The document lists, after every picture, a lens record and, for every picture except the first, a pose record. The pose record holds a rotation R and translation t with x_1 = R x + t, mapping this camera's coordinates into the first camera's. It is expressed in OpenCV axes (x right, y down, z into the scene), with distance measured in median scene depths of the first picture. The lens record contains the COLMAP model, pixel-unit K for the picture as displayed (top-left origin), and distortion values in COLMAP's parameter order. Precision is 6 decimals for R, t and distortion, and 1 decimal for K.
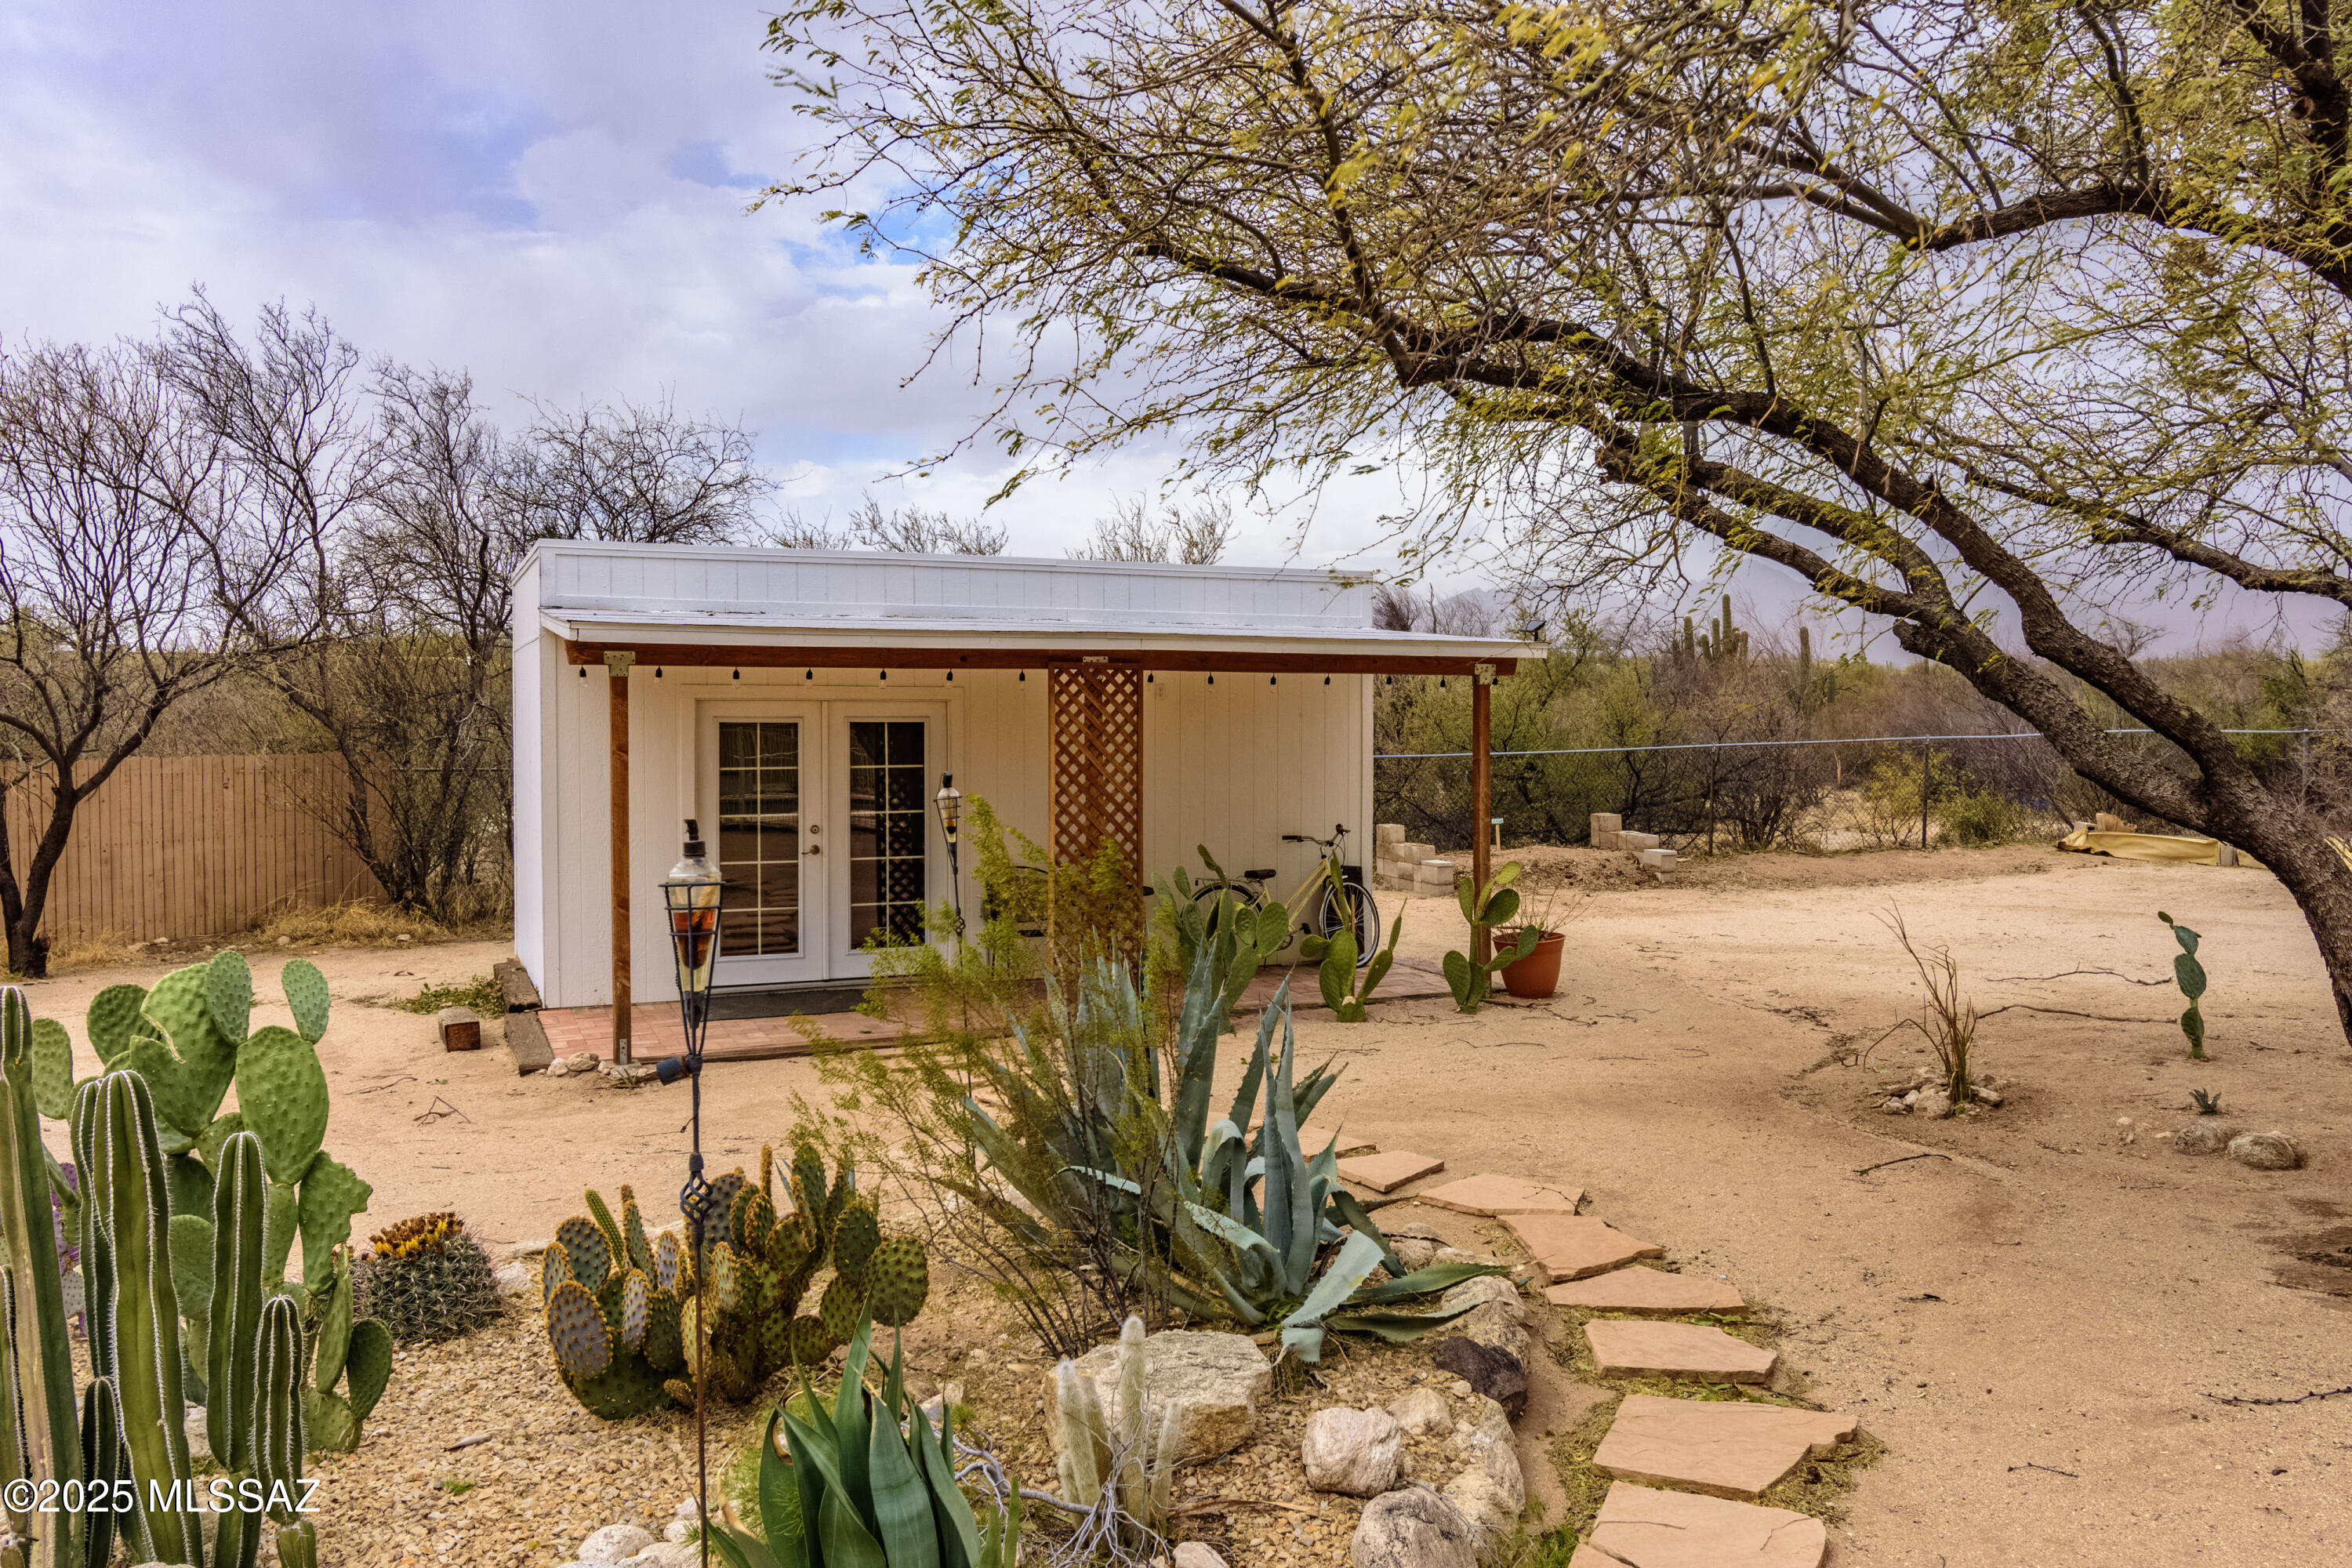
lens RADIAL K [[1854.6, 0, 1177.5], [0, 1854.6, 777.9], [0, 0, 1]] dist [0.009269, 0.002619]
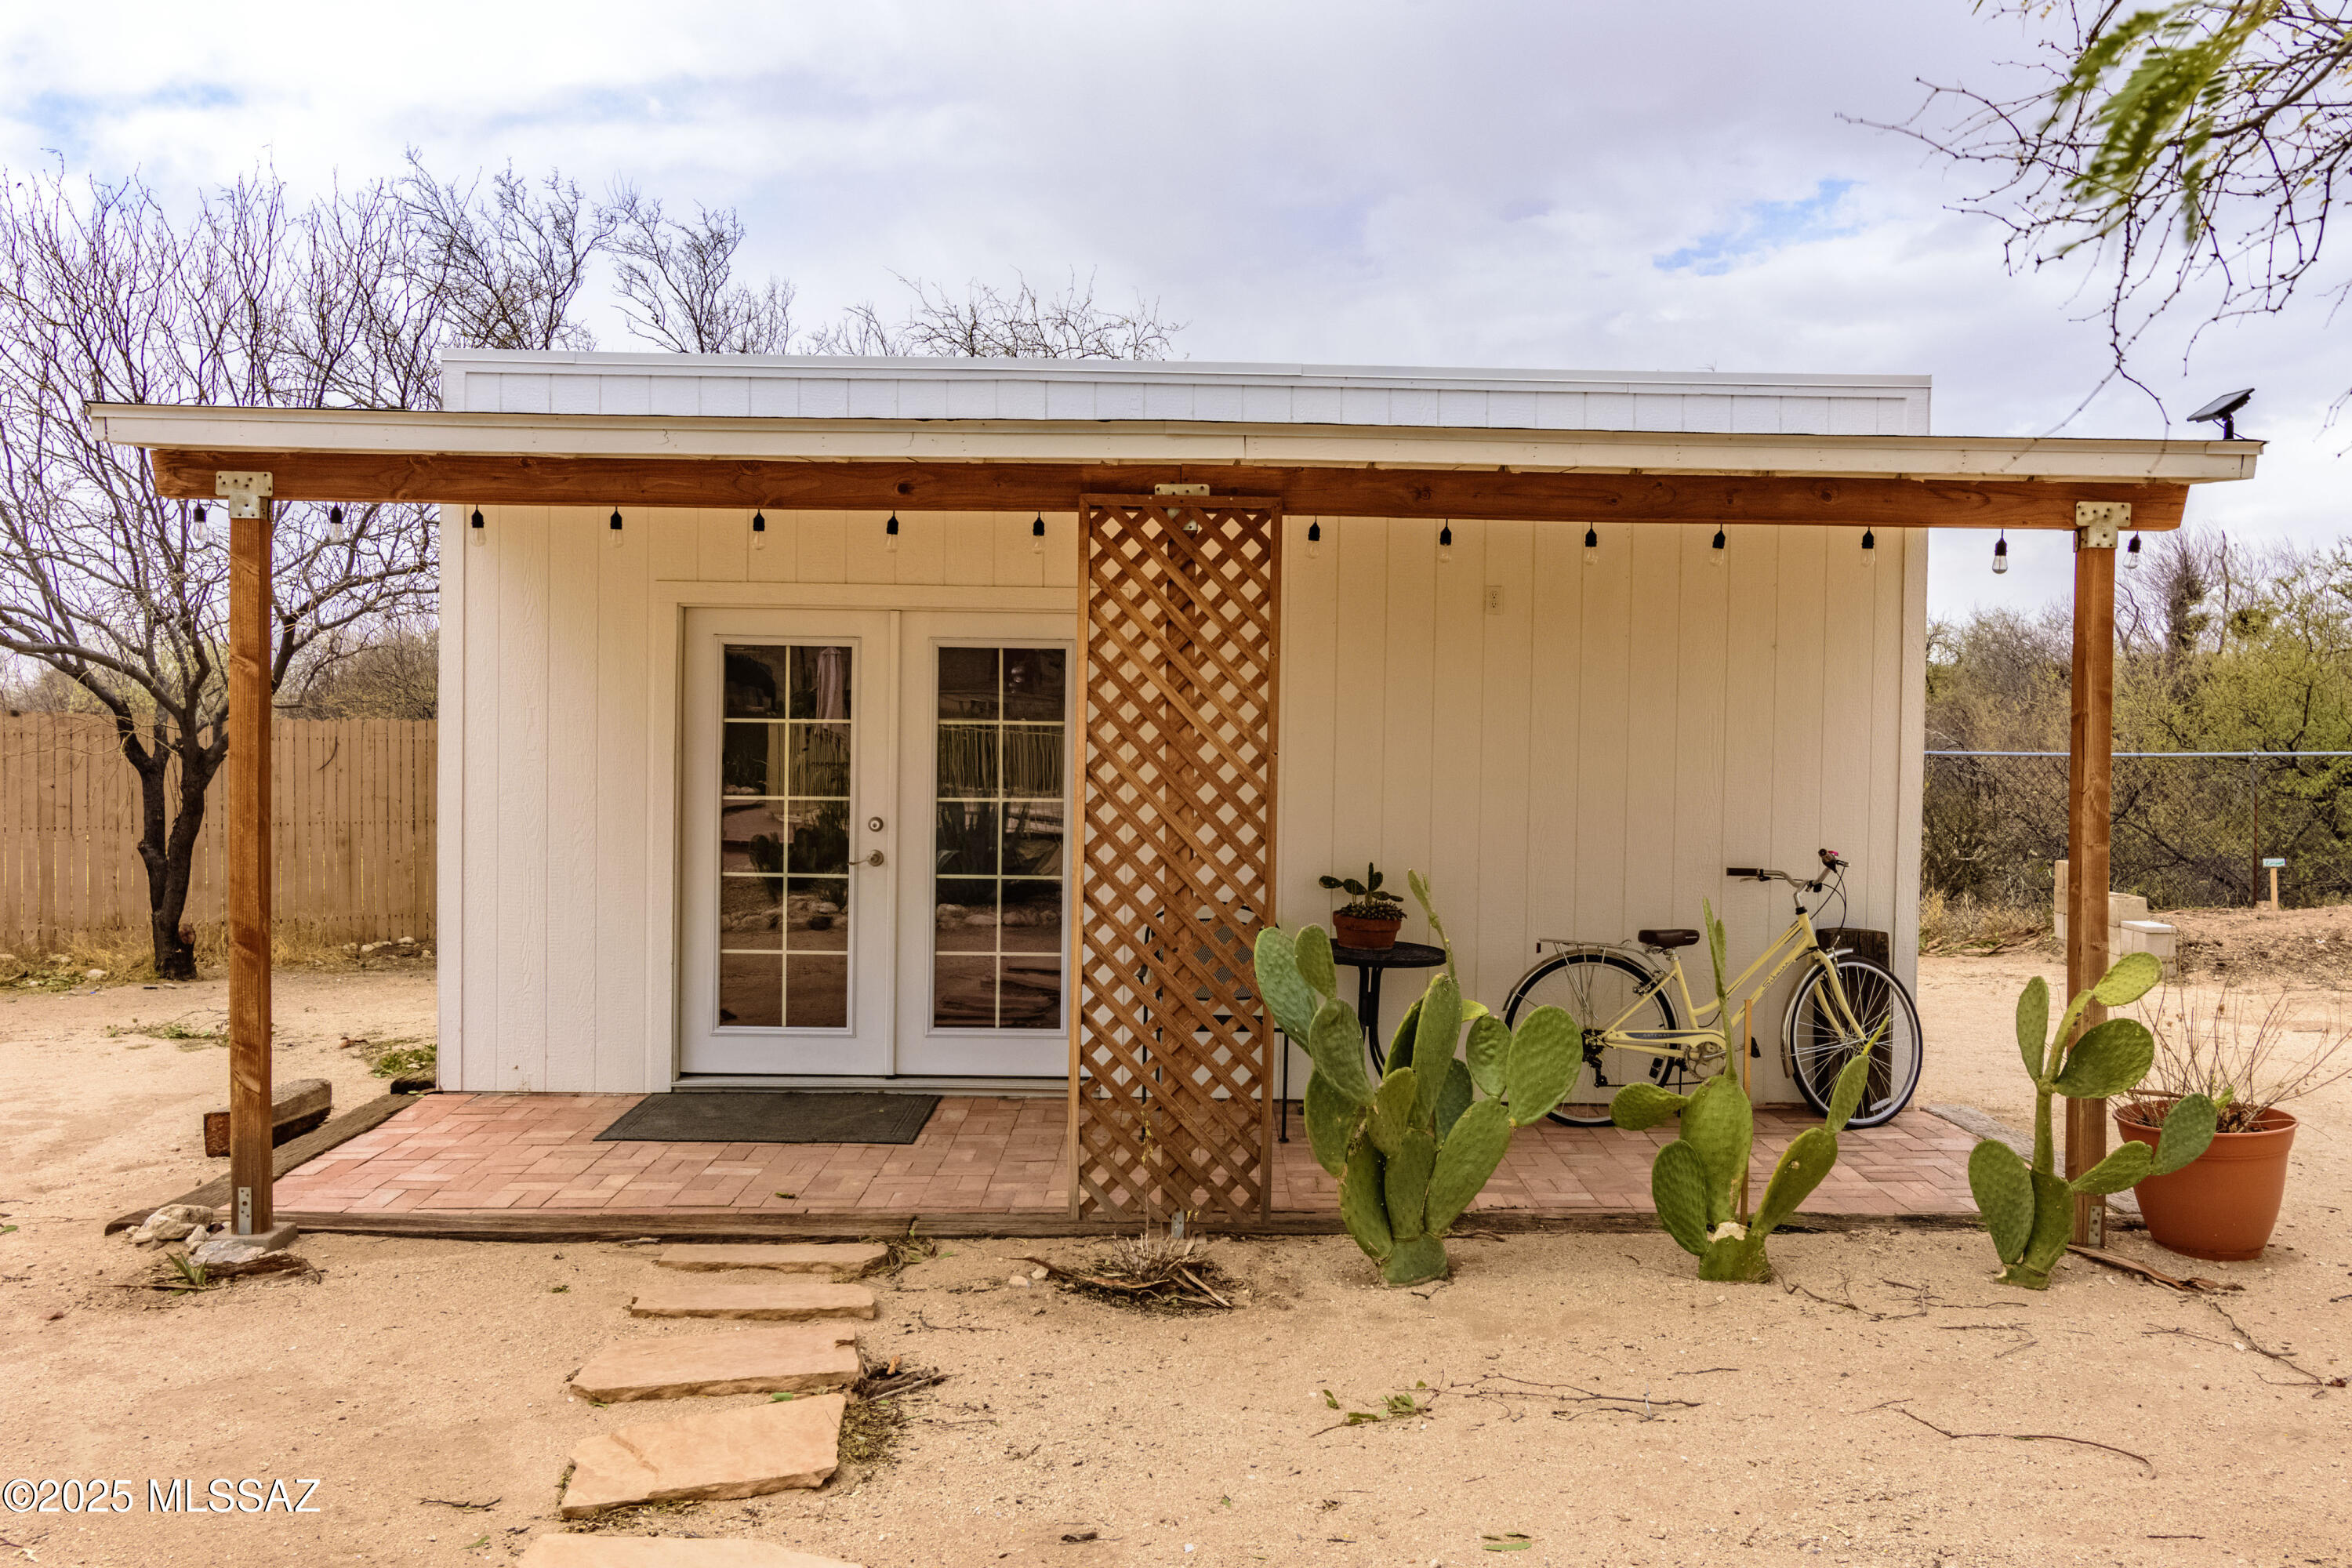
lens RADIAL K [[1900.4, 0, 1175.6], [0, 1900.4, 789.0], [0, 0, 1]] dist [0.002068, -0.007528]
pose [[0.922496, 0.024618, -0.385221, 0.139673], [-0.026094, 0.999659, 0.001397, 0.013597], [0.385124, 0.008763, 0.922823, 0.497978]]
